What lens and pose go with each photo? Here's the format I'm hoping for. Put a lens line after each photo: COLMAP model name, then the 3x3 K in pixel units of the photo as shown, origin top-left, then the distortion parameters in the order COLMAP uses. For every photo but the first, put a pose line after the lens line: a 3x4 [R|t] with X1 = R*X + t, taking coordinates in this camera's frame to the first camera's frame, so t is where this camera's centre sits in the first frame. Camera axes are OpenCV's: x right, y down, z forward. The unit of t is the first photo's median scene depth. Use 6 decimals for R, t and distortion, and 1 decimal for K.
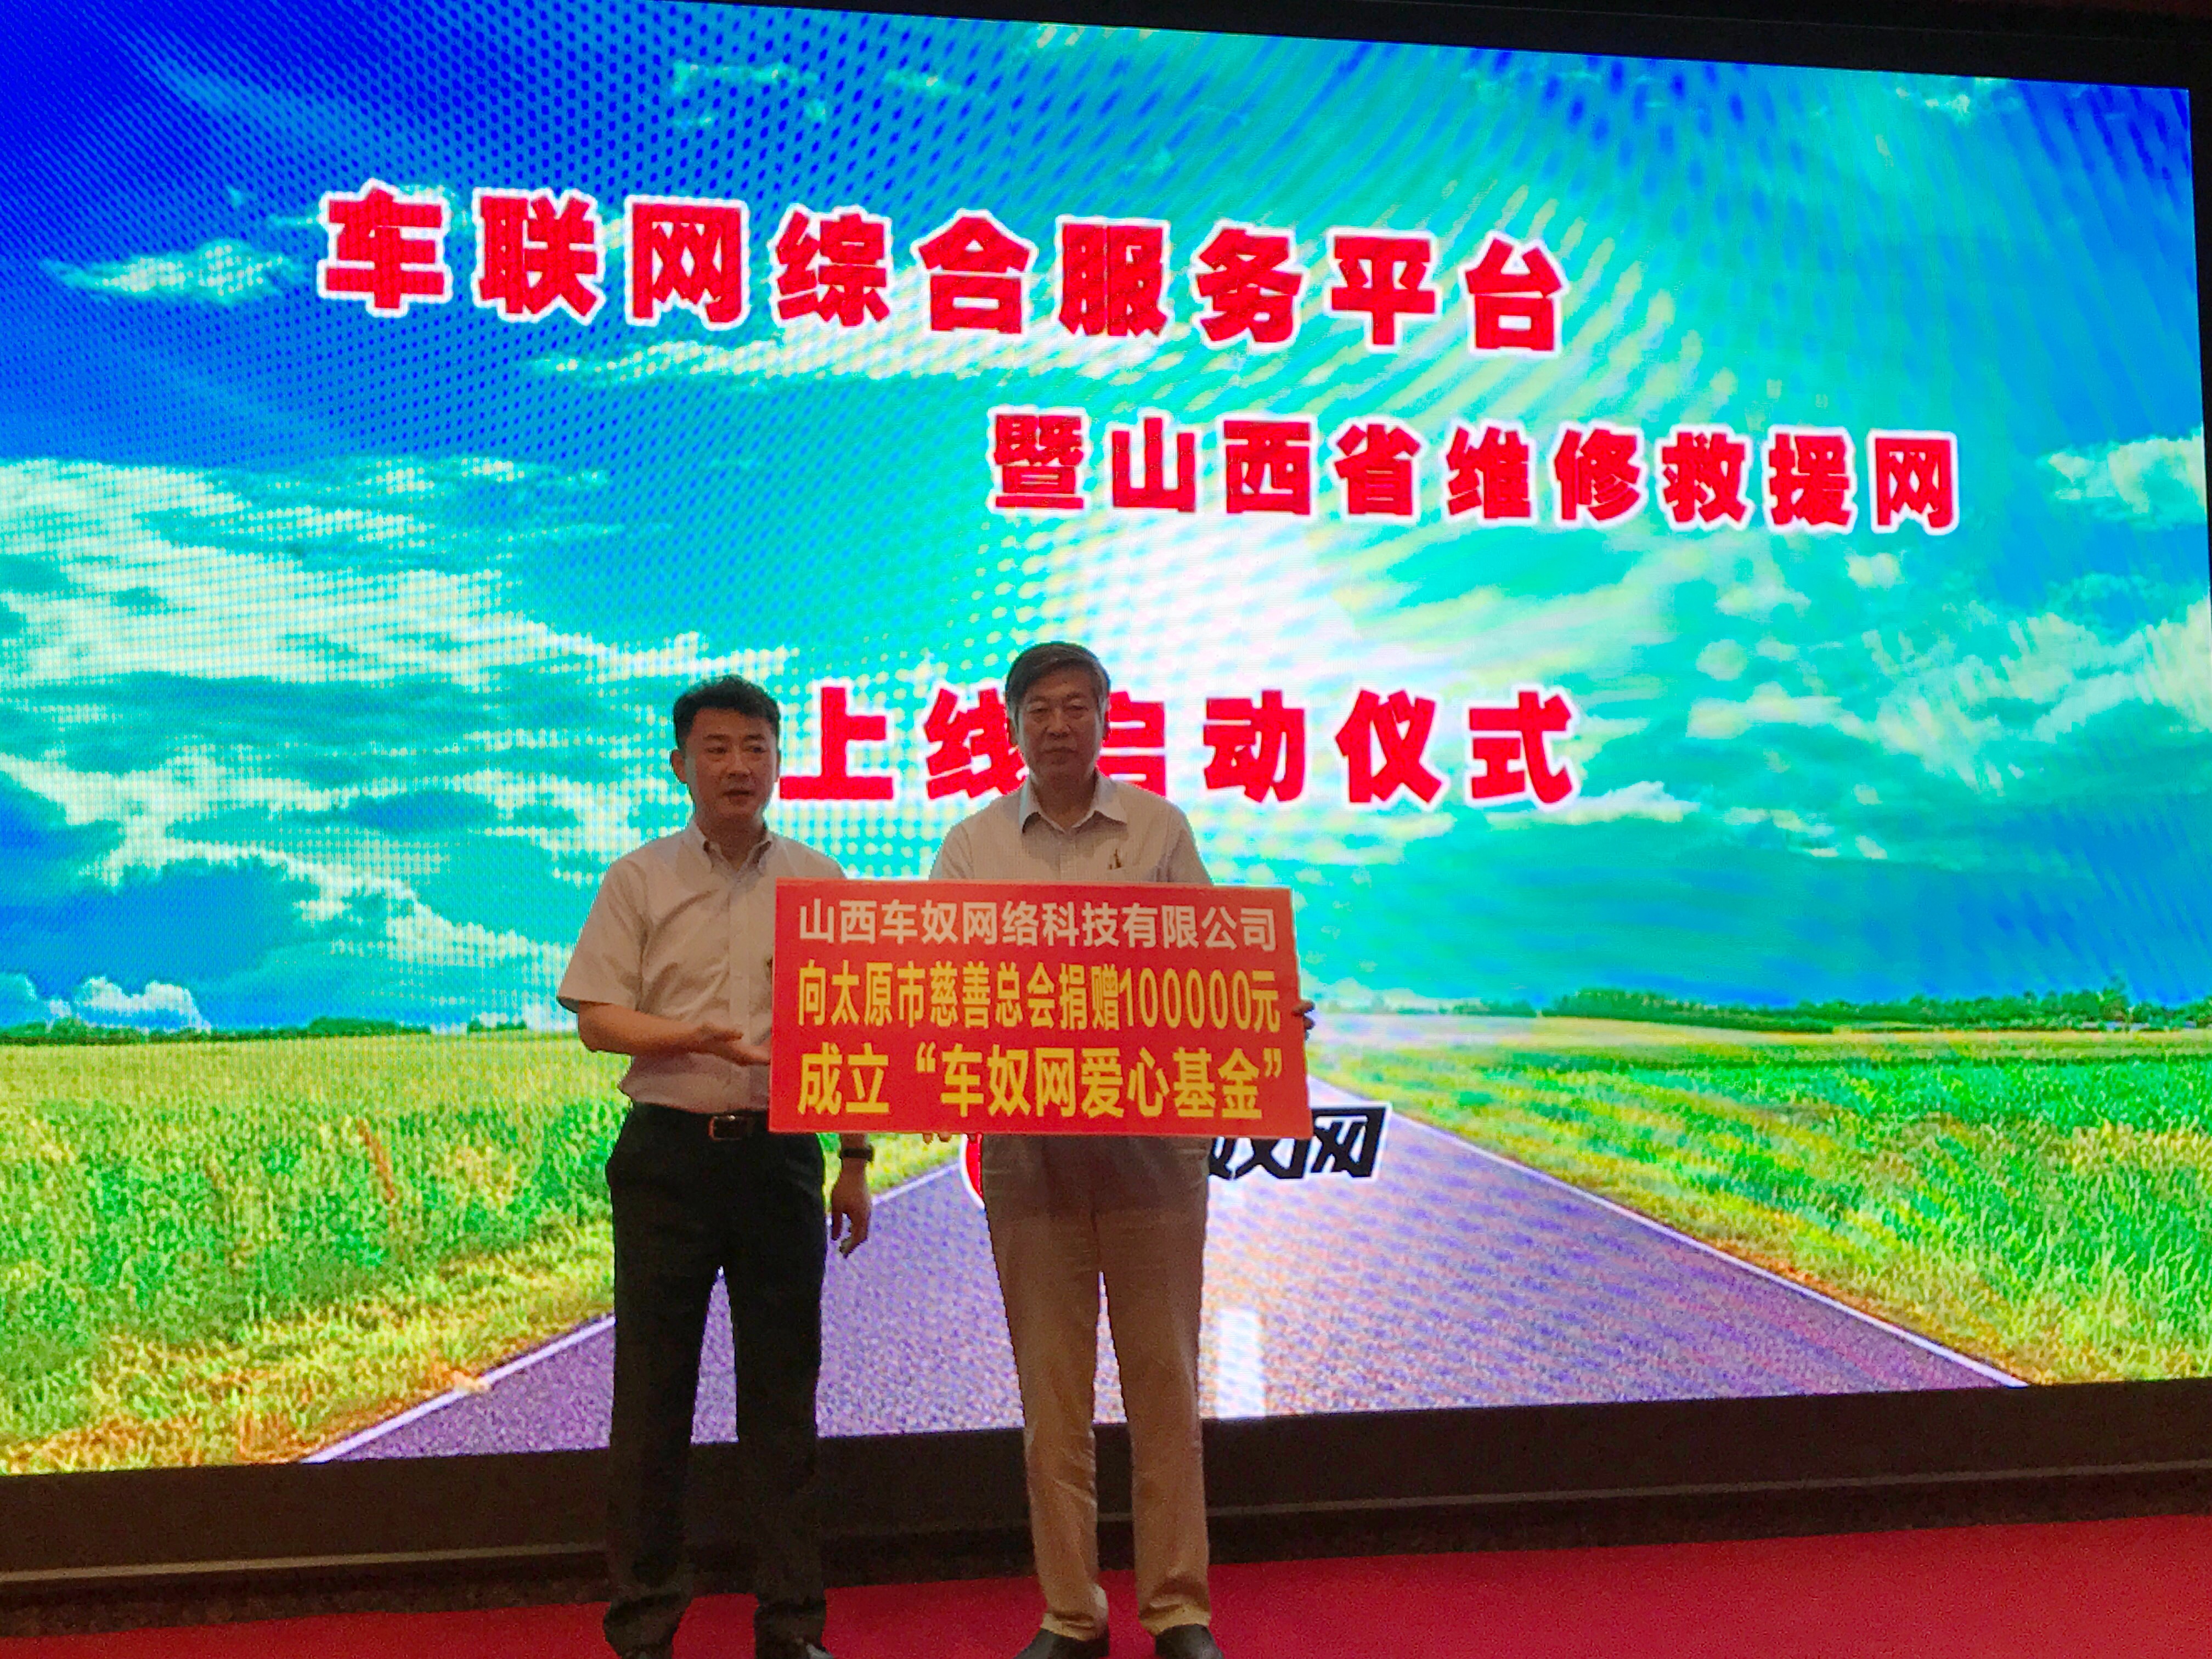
lens RADIAL K [[2829.0, 0, 1106.0], [0, 2829.0, 829.5], [0, 0, 1]] dist [0.207103, -0.749059]
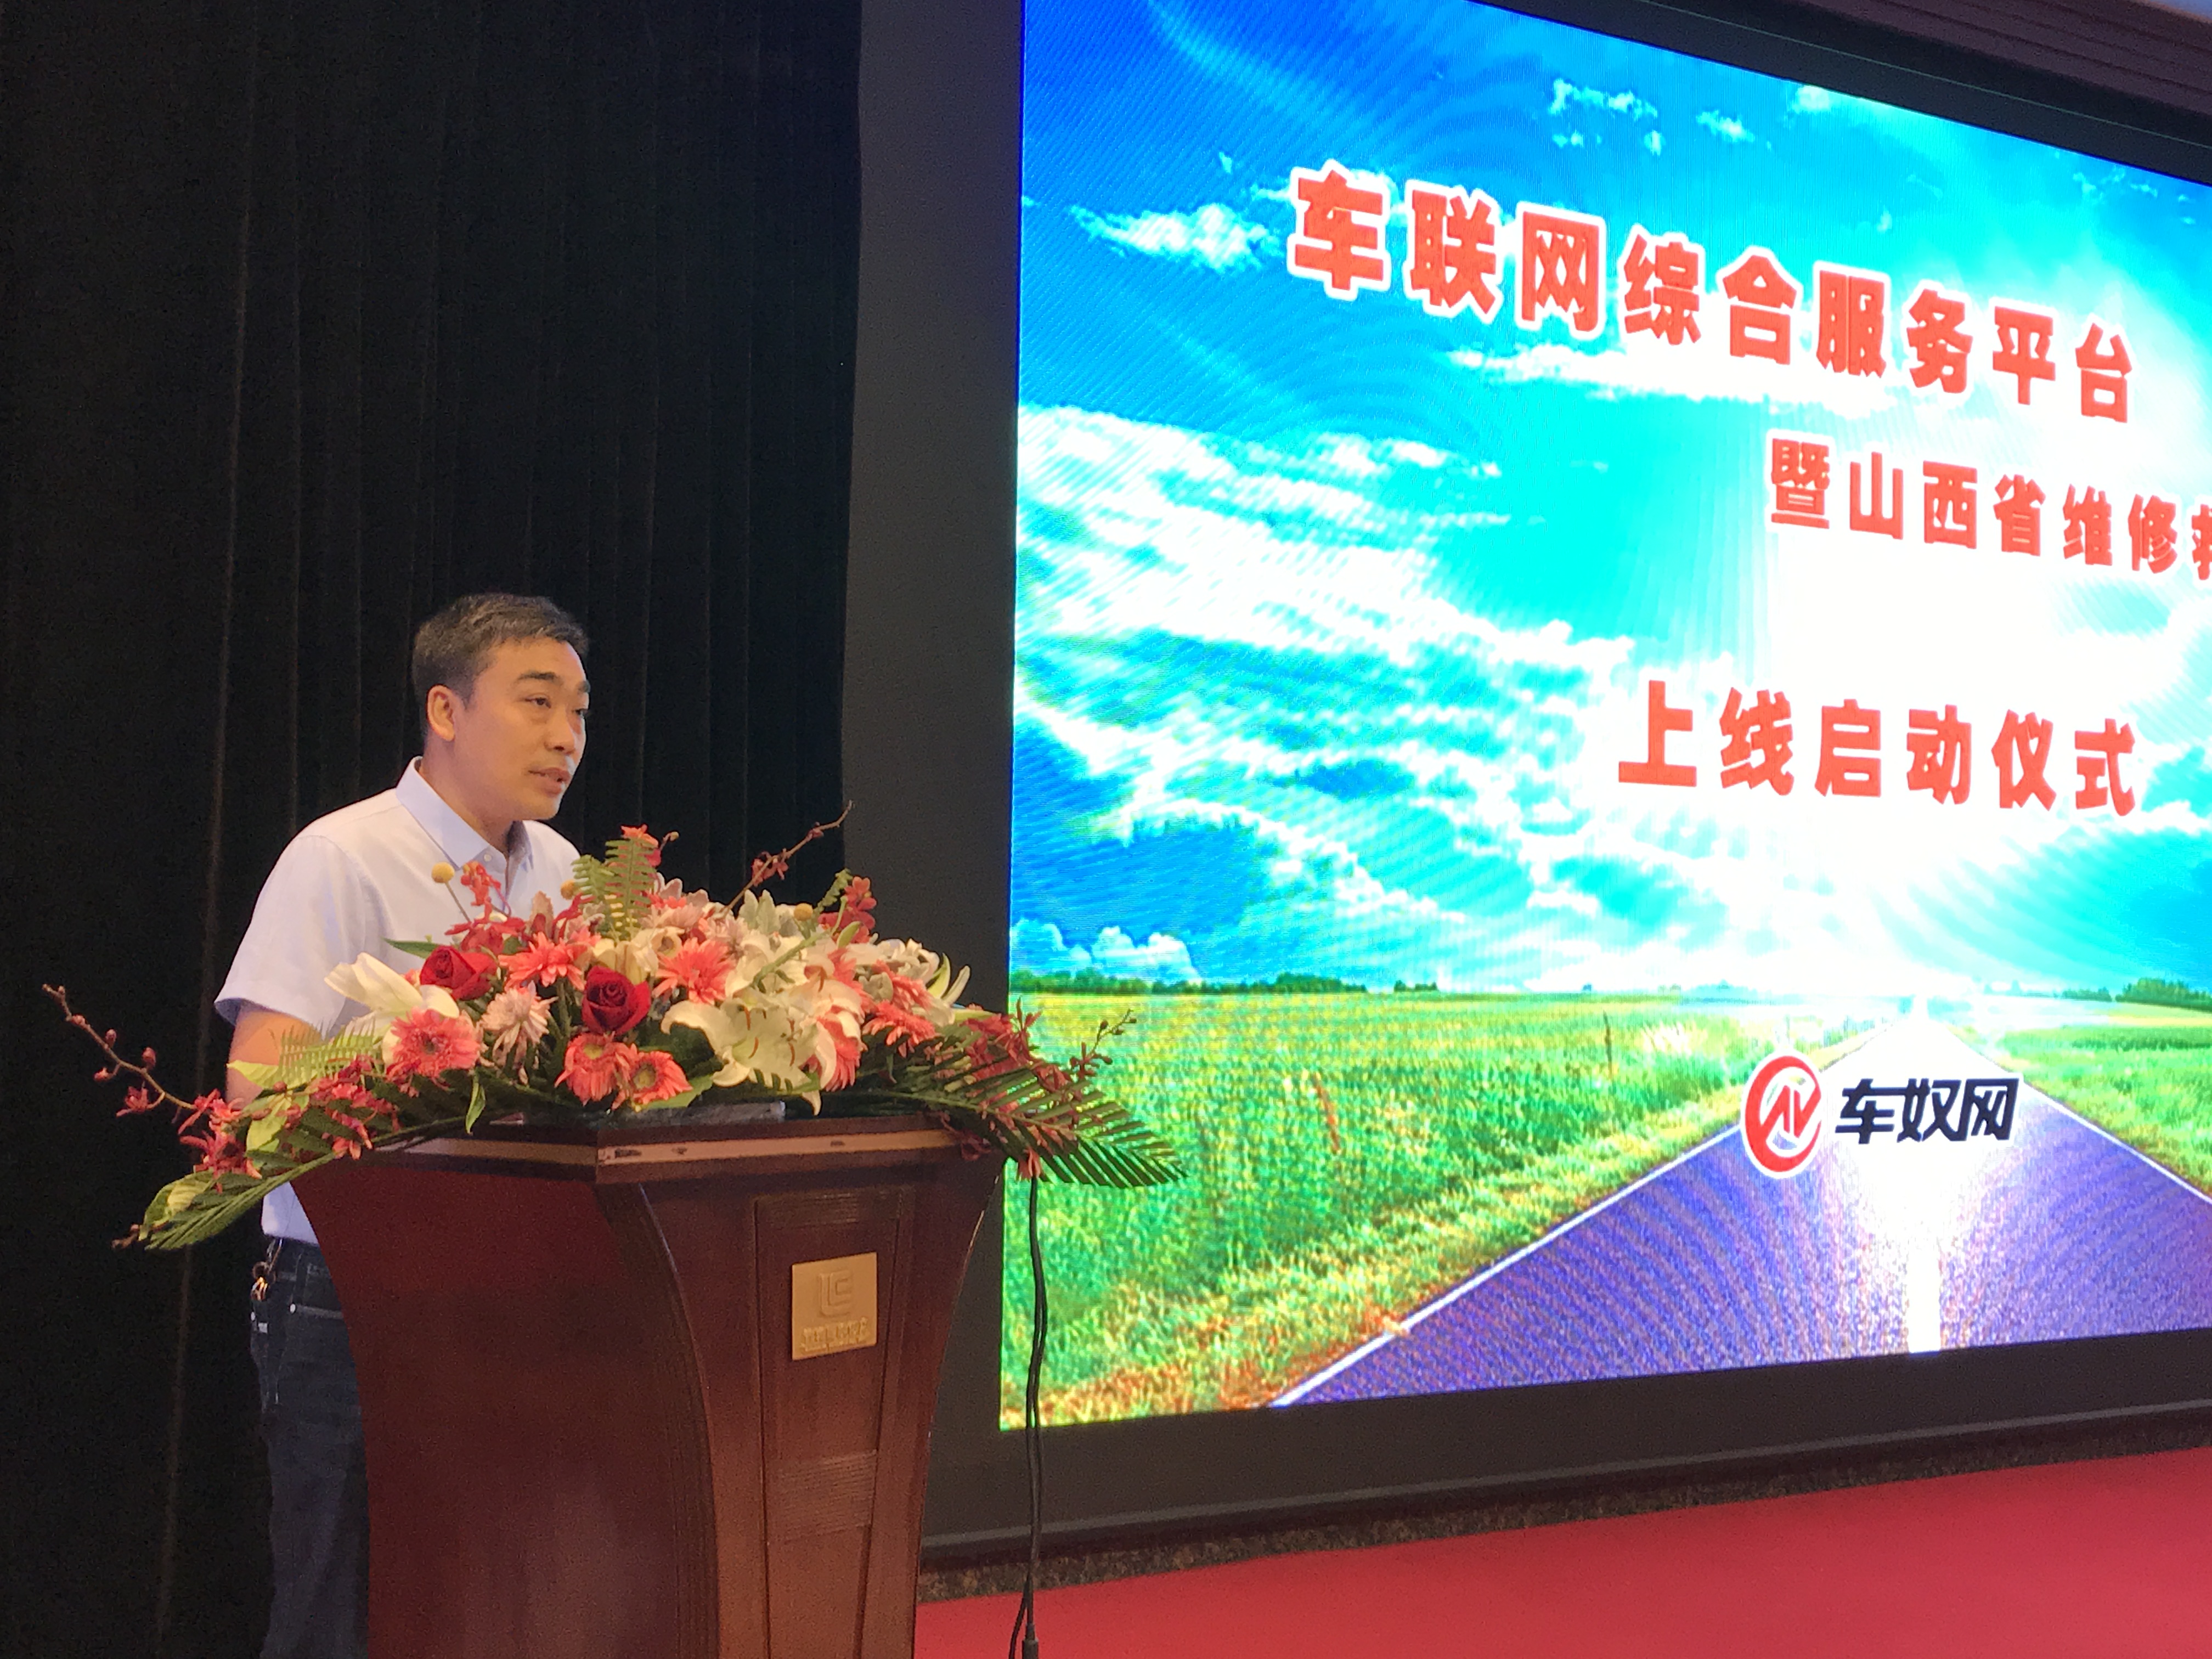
lens RADIAL K [[2829.0, 0, 1106.0], [0, 2829.0, 829.5], [0, 0, 1]] dist [0.207103, -0.749059]
pose [[0.931183, 0.043564, 0.361941, -0.694730], [-0.046786, 0.998905, 0.000140, 0.016322], [-0.361538, -0.017064, 0.932201, 0.070396]]
